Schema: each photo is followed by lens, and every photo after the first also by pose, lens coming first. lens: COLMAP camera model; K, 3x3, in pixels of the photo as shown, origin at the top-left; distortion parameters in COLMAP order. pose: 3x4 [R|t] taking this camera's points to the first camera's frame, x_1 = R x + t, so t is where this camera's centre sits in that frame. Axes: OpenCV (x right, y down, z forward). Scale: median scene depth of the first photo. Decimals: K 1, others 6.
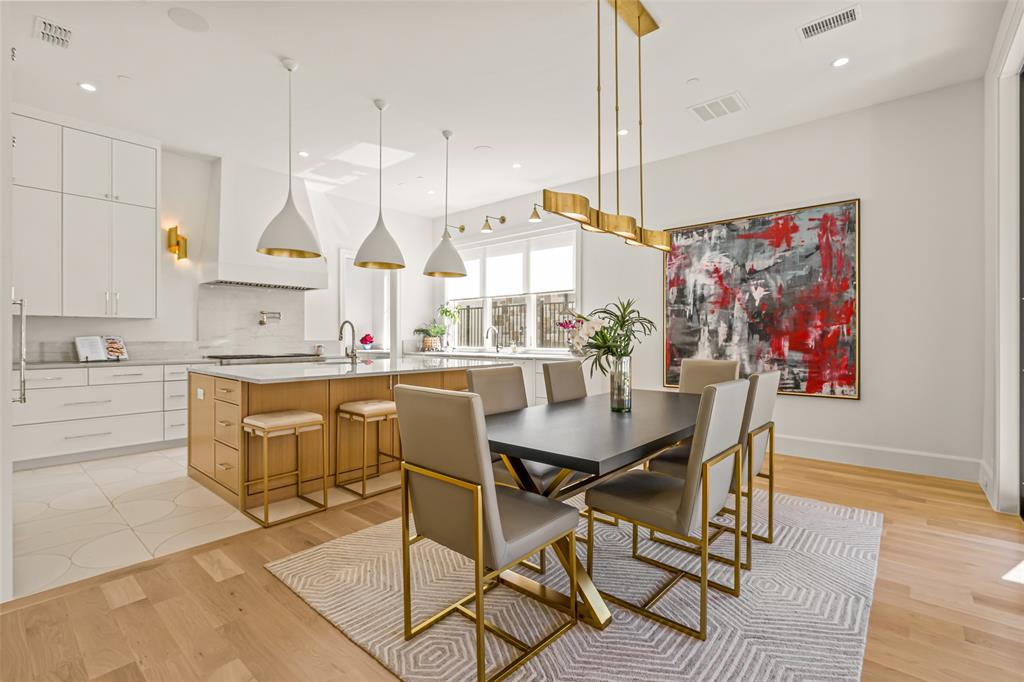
lens RADIAL K [[469.2, 0, 512.2], [0, 469.2, 339.5], [0, 0, 1]] dist [-0.003643, 0.003405]
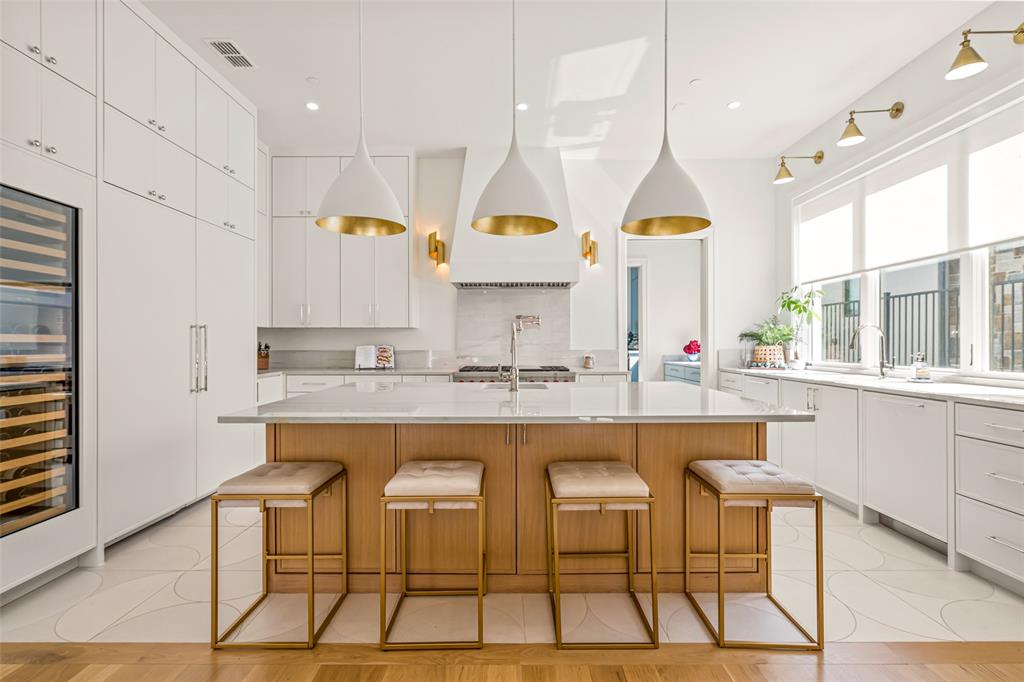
lens RADIAL K [[469.2, 0, 514.4], [0, 469.2, 343.4], [0, 0, 1]] dist [-0.003643, 0.003405]
pose [[0.647719, -0.001011, -0.761879, 0.133703], [-0.001024, 0.999997, -0.002198, -0.008779], [0.761879, 0.002204, 0.647716, 0.519934]]
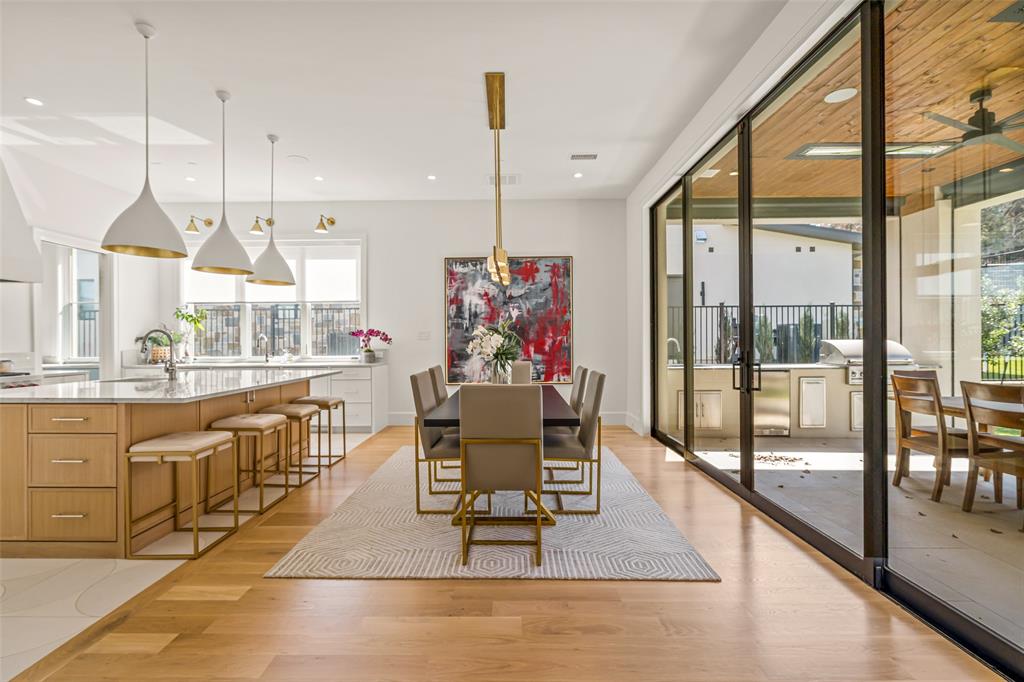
lens RADIAL K [[469.2, 0, 517.0], [0, 469.2, 344.4], [0, 0, 1]] dist [-0.003643, 0.003405]
pose [[0.754886, -0.008363, 0.655803, -0.376704], [0.008211, 0.999961, 0.003301, -0.009062], [-0.655805, 0.002893, 0.754925, -0.061061]]
